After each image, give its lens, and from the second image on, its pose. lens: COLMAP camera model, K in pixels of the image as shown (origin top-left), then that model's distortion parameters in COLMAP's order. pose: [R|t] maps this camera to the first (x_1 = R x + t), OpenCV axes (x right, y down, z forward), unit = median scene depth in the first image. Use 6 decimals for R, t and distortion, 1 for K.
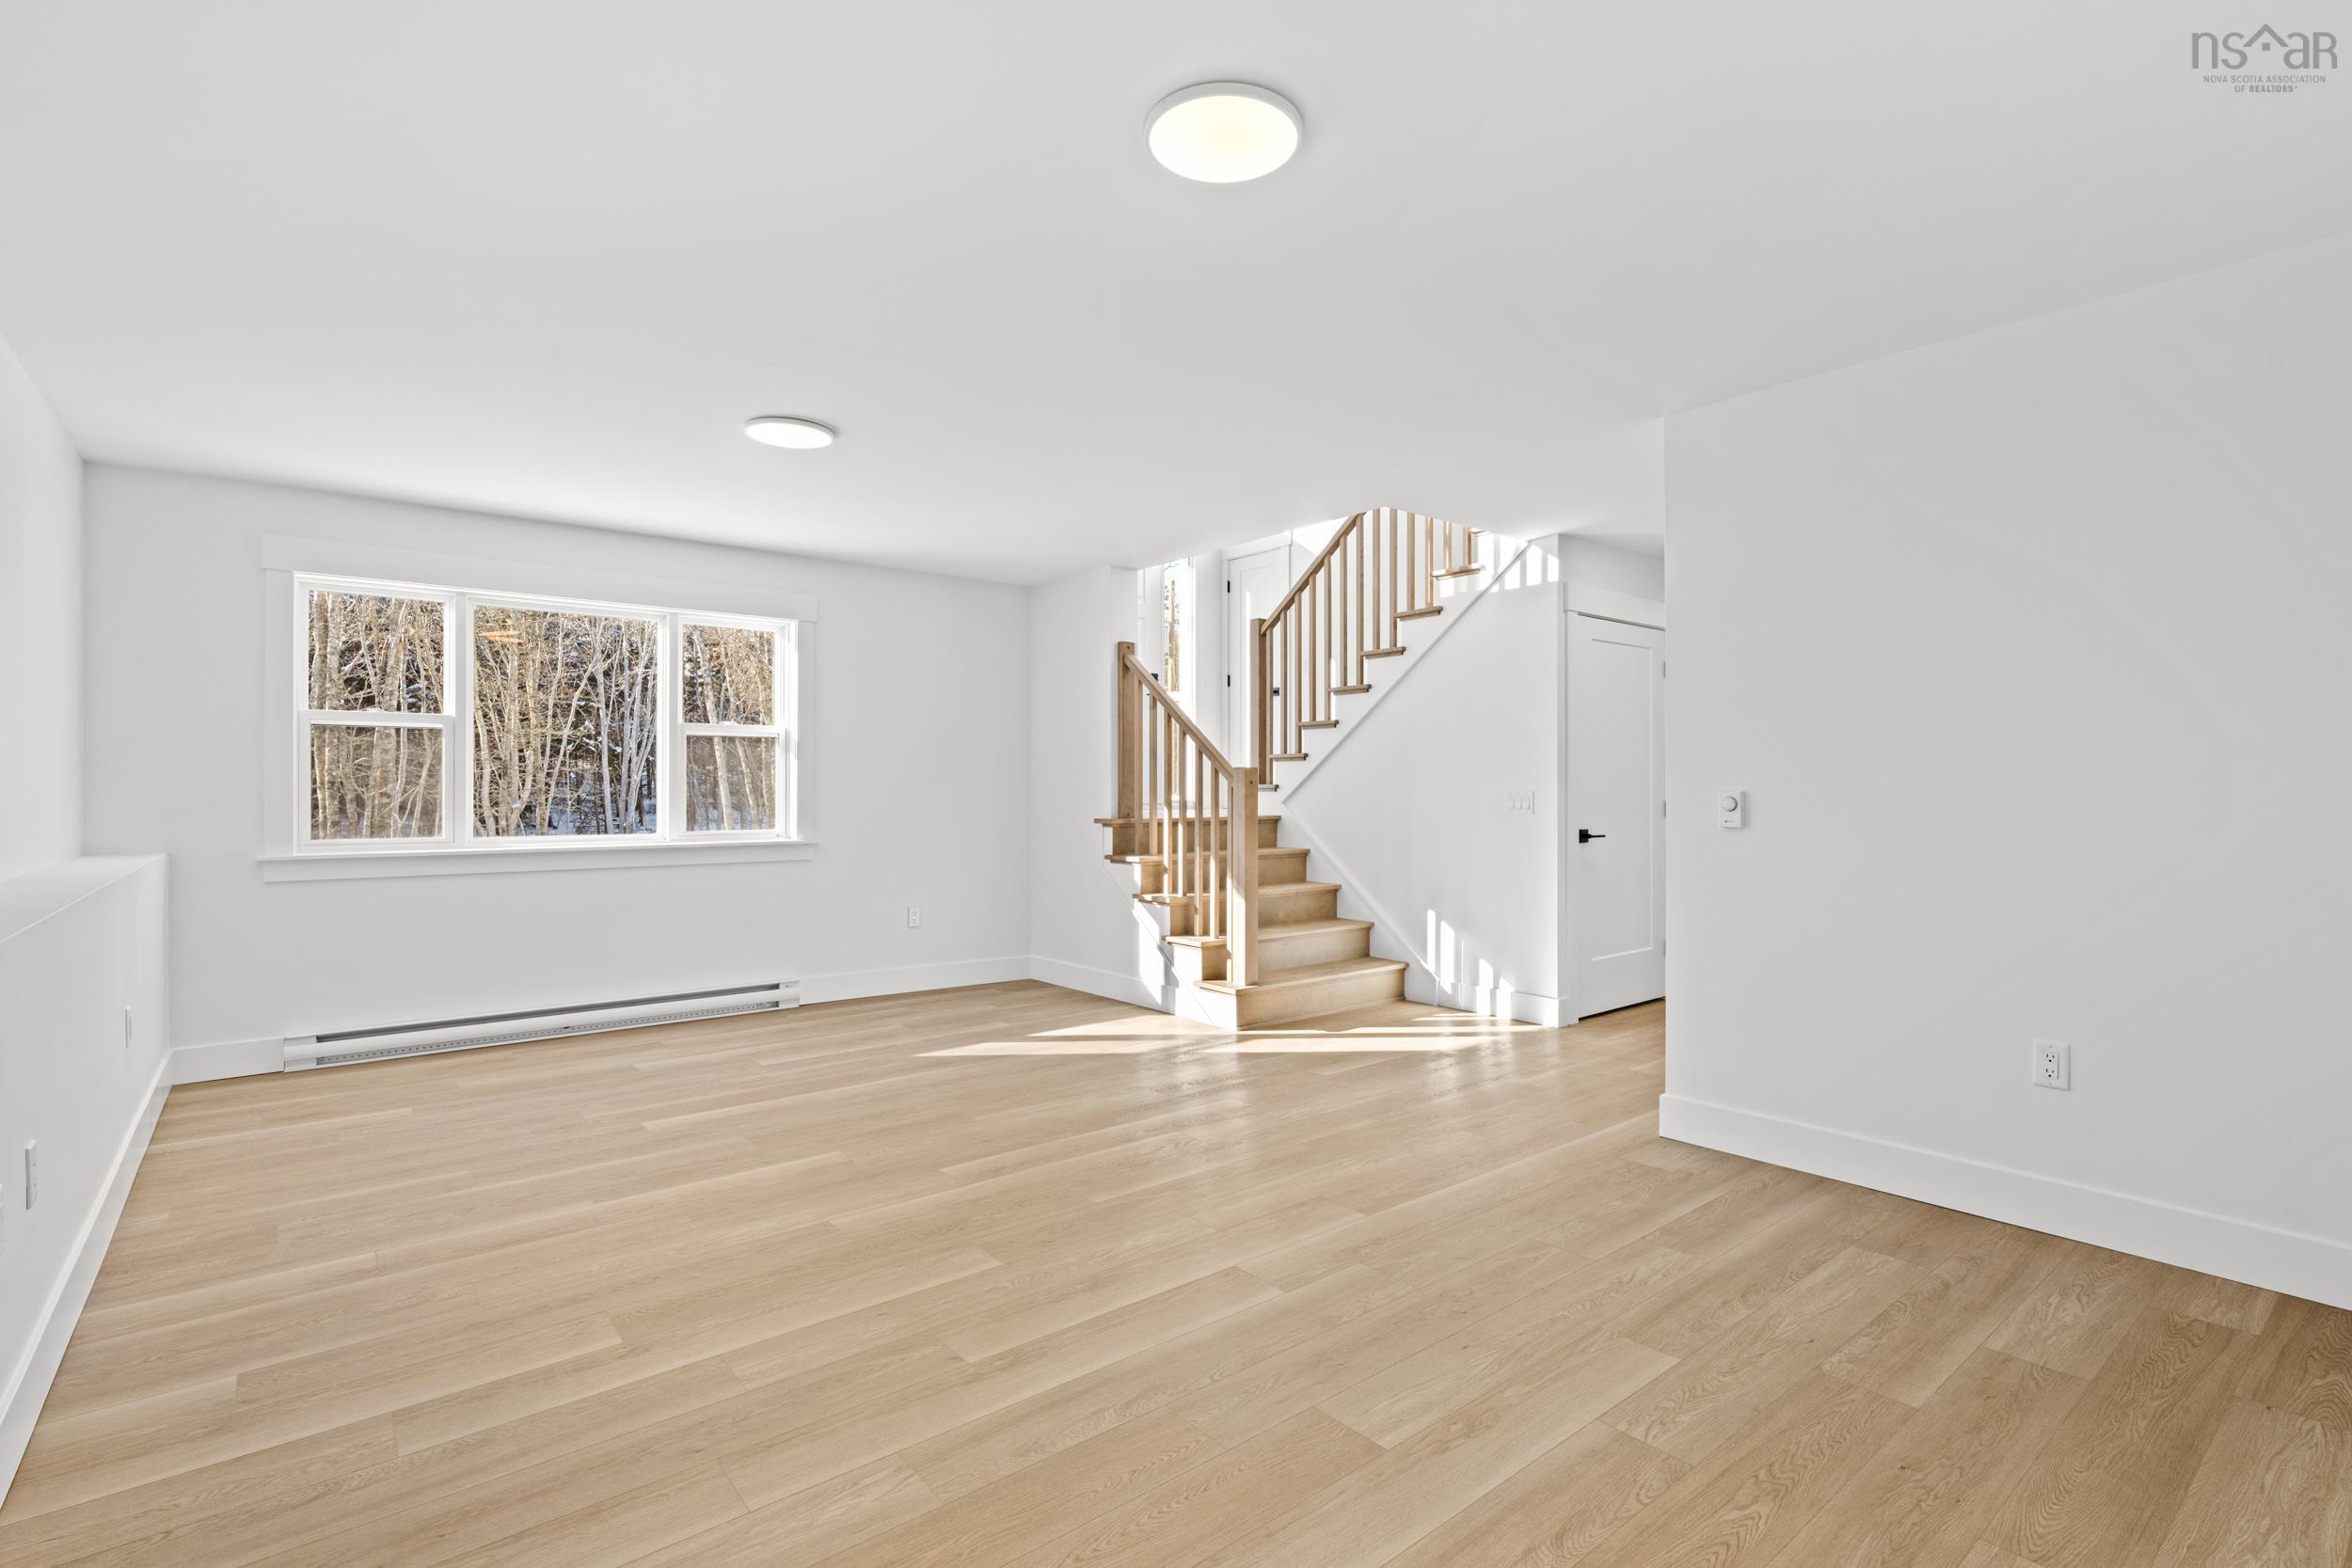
lens RADIAL K [[1046.7, 0, 1165.1], [0, 1046.7, 784.9], [0, 0, 1]] dist [0.000284, -0.000564]
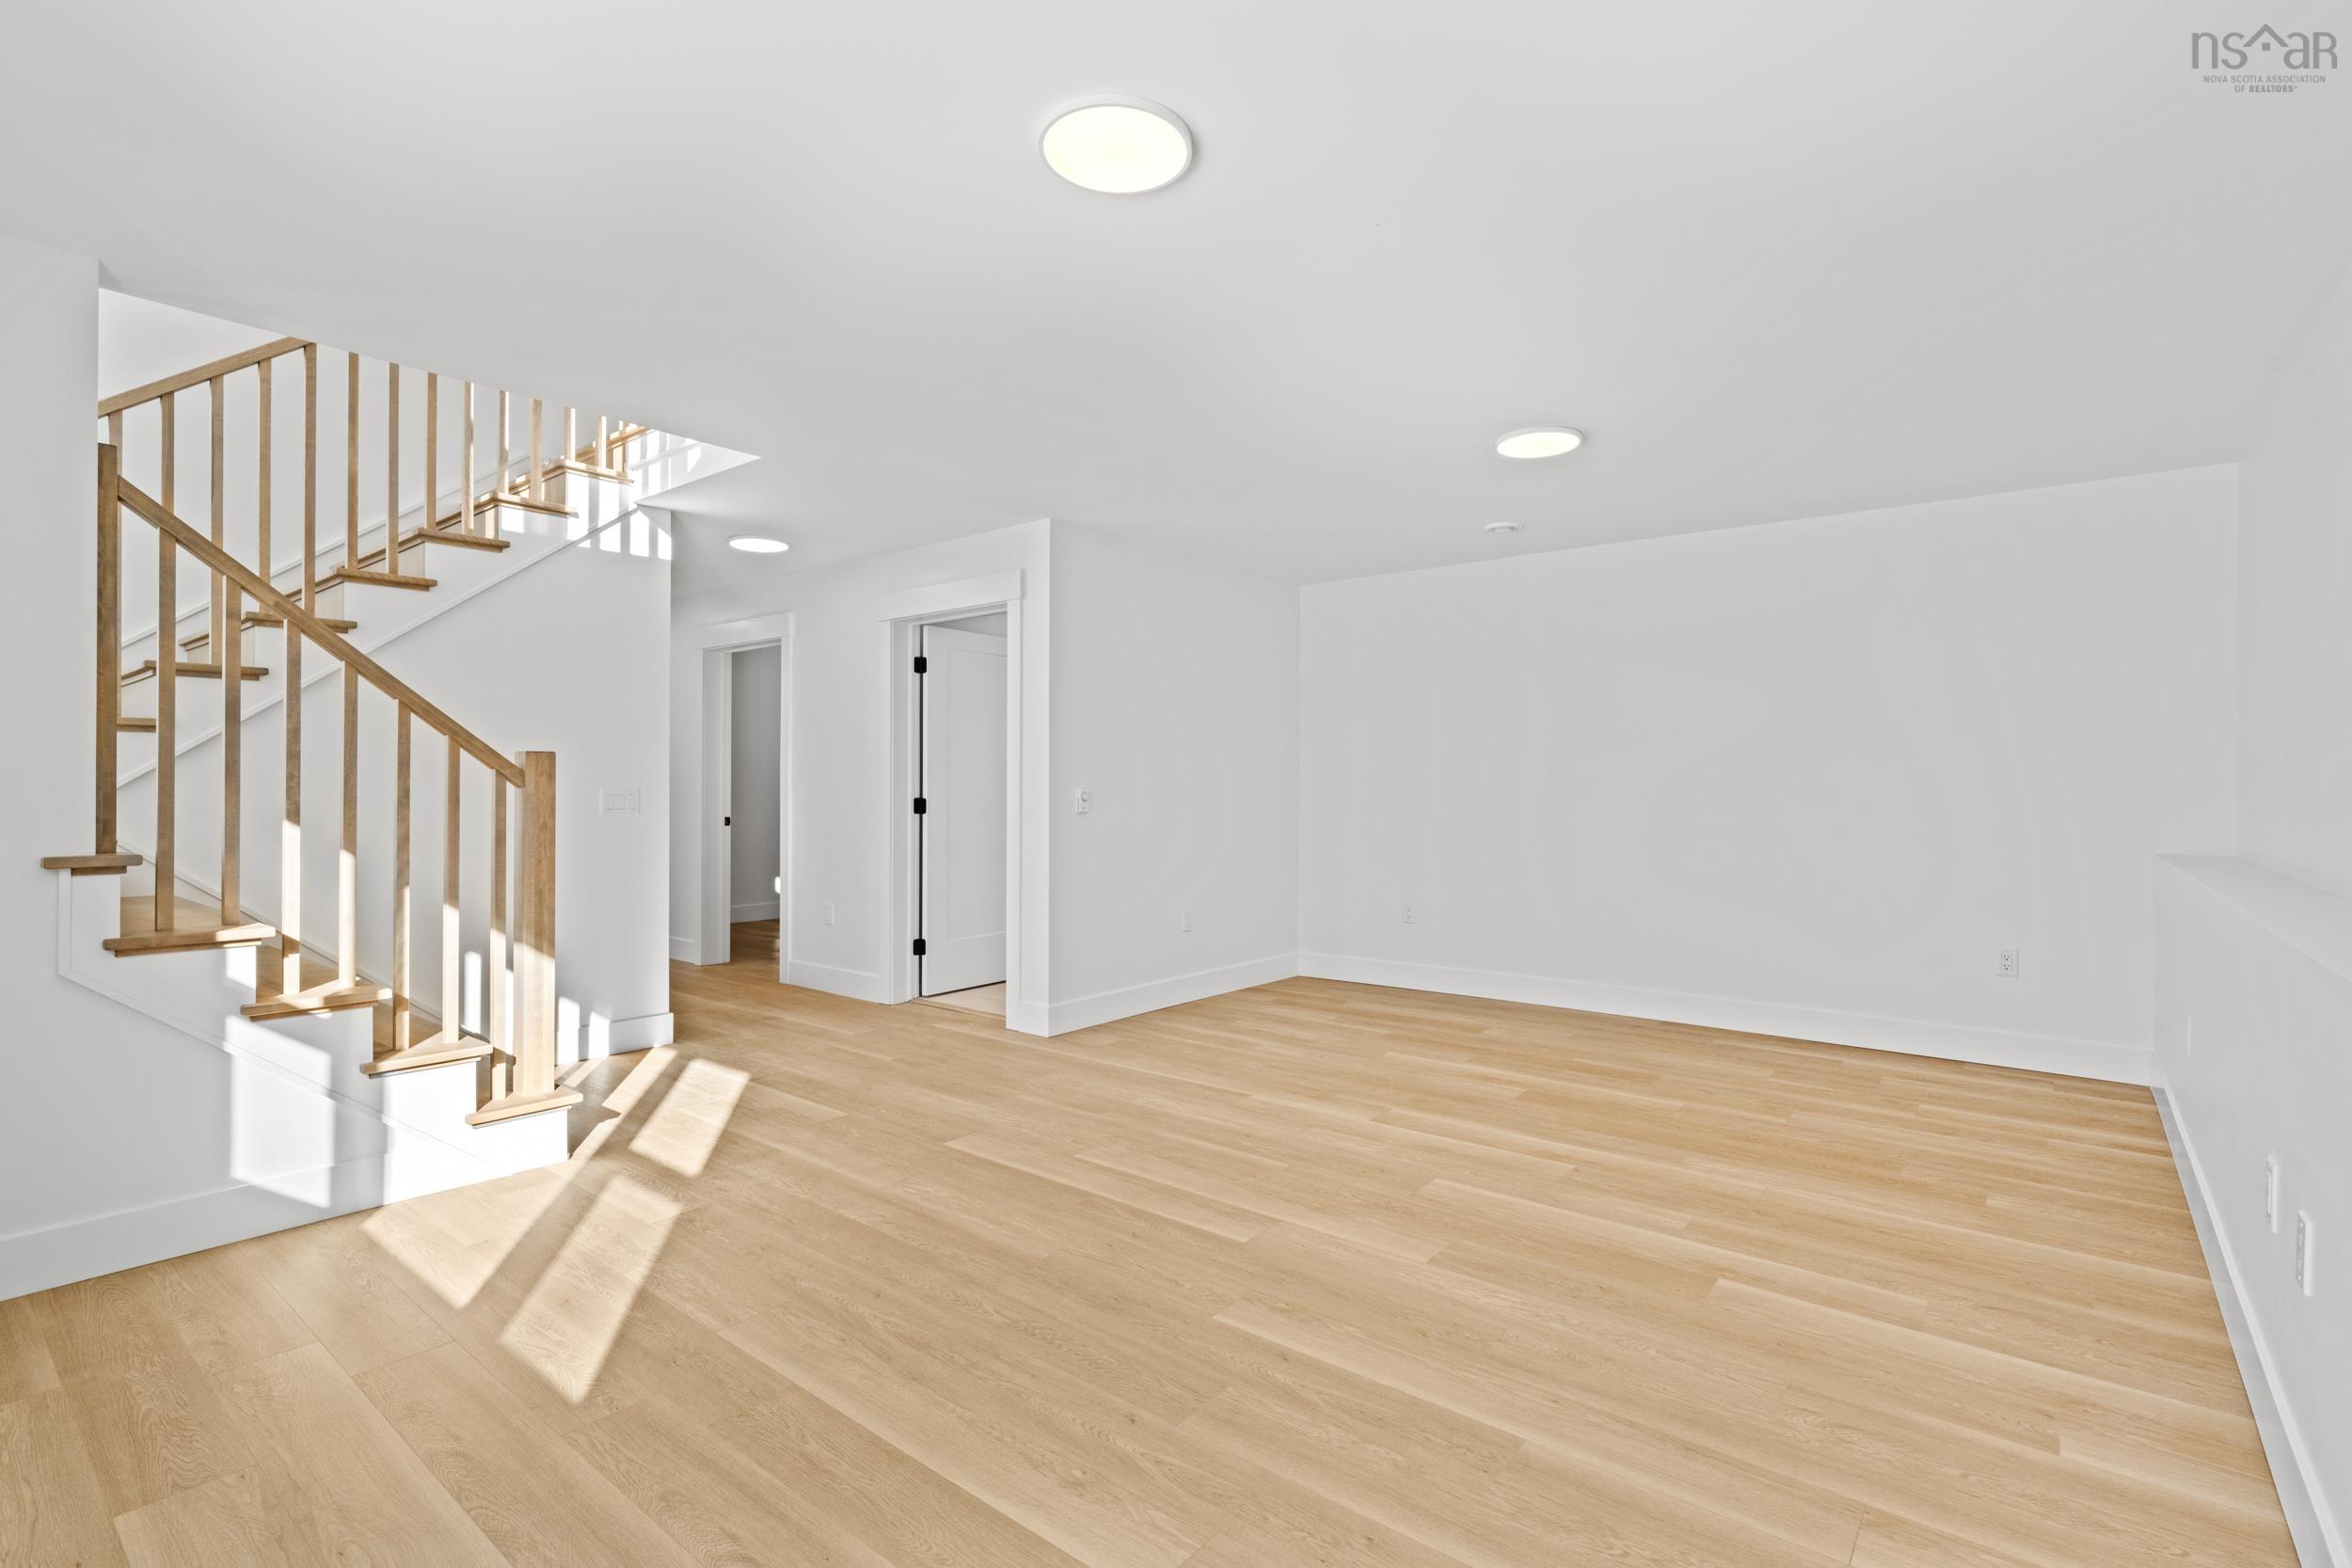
lens RADIAL K [[1046.7, 0, 1179.4], [0, 1046.7, 793.2], [0, 0, 1]] dist [0.000284, -0.000564]
pose [[-0.180715, -0.006854, 0.983512, -0.589417], [-0.007573, 0.999956, 0.005578, 0.002122], [-0.983506, -0.006440, -0.180759, 0.690273]]
